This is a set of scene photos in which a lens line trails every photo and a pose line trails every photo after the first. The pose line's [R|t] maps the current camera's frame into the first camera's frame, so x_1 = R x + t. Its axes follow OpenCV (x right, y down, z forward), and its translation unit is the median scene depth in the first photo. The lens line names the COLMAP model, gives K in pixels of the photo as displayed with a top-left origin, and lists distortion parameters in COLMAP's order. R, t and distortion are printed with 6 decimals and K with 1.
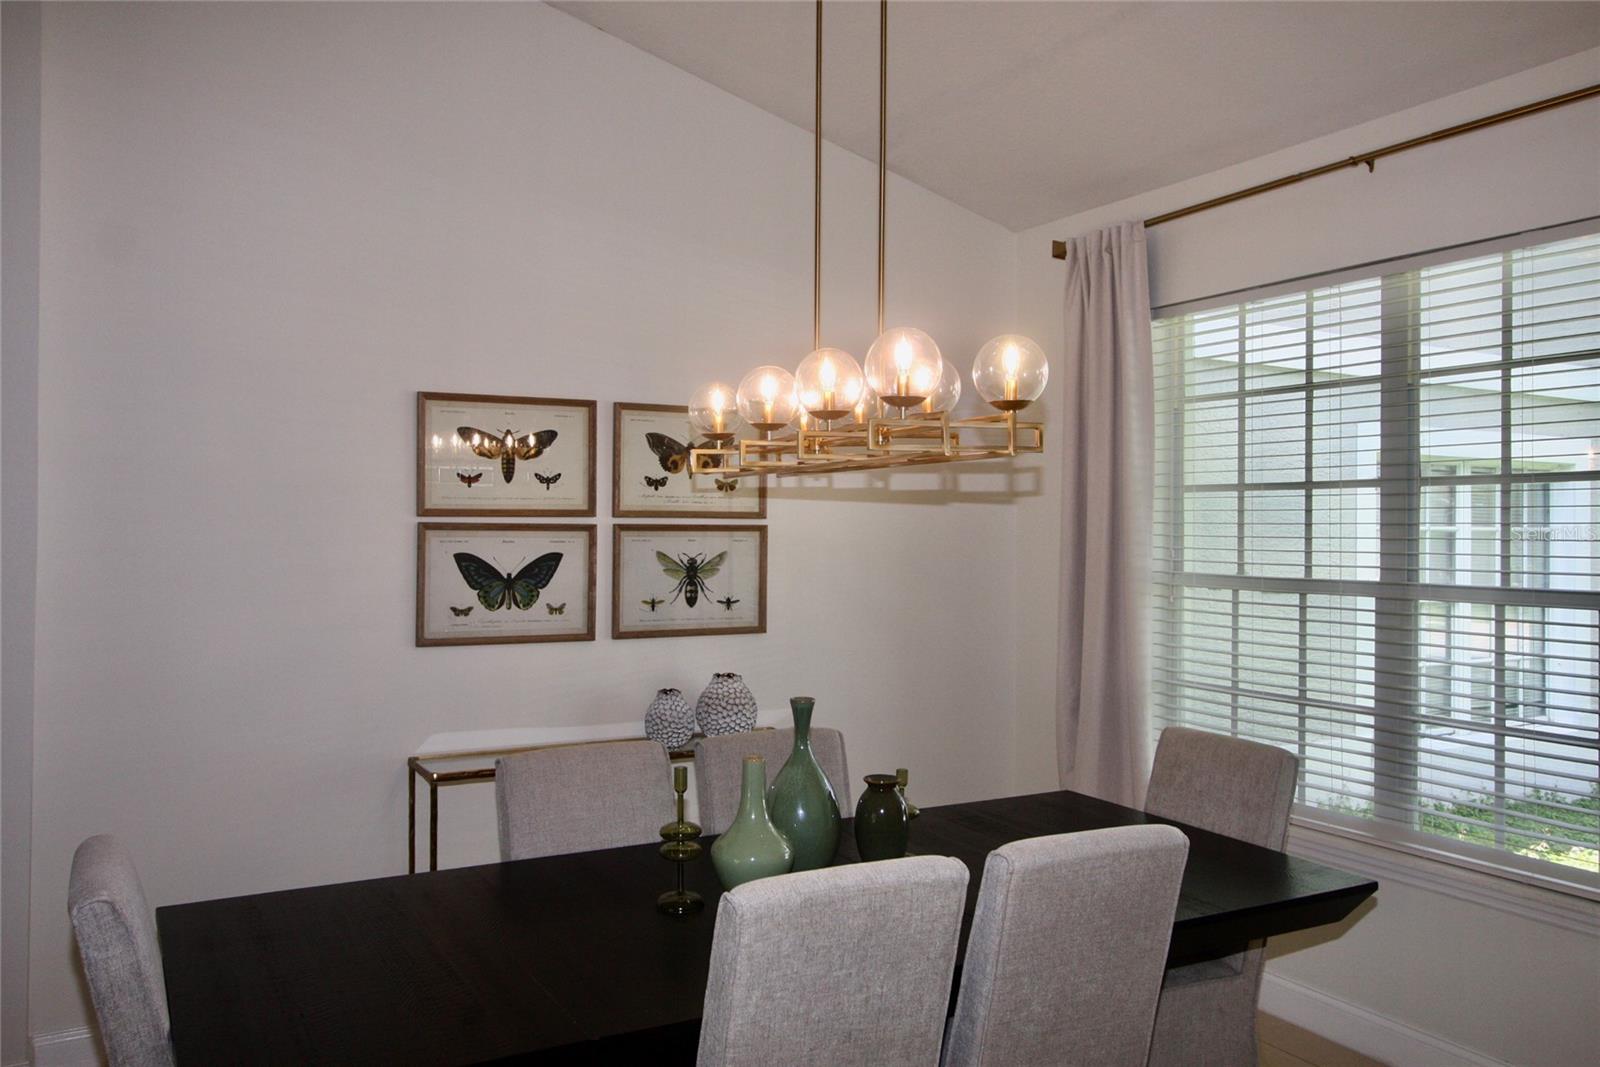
lens RADIAL K [[1230.1, 0, 798.6], [0, 1230.1, 531.1], [0, 0, 1]] dist [0.018326, -0.001034]
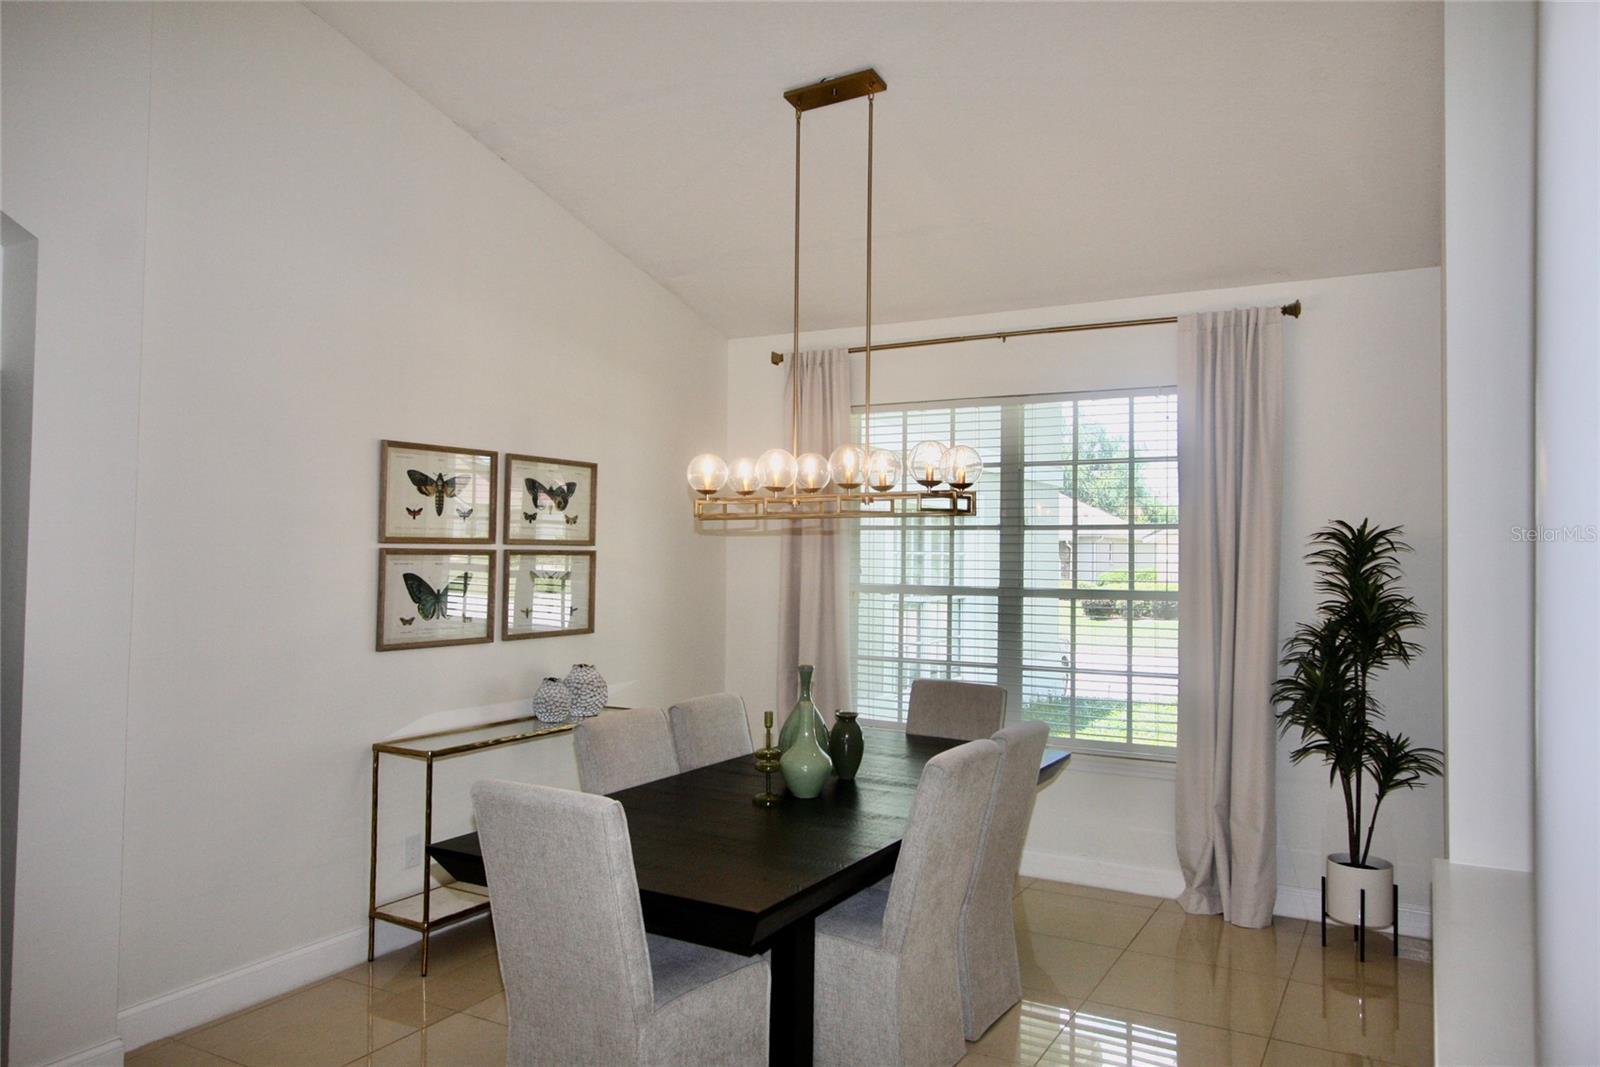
lens RADIAL K [[1114.1, 0, 800.9], [0, 1114.1, 534.6], [0, 0, 1]] dist [-0.003365, 0.003850]
pose [[0.855451, 0.011728, 0.517751, -0.508620], [-0.005593, 0.999894, -0.013408, -0.007908], [-0.517854, 0.008574, 0.855426, -0.140734]]
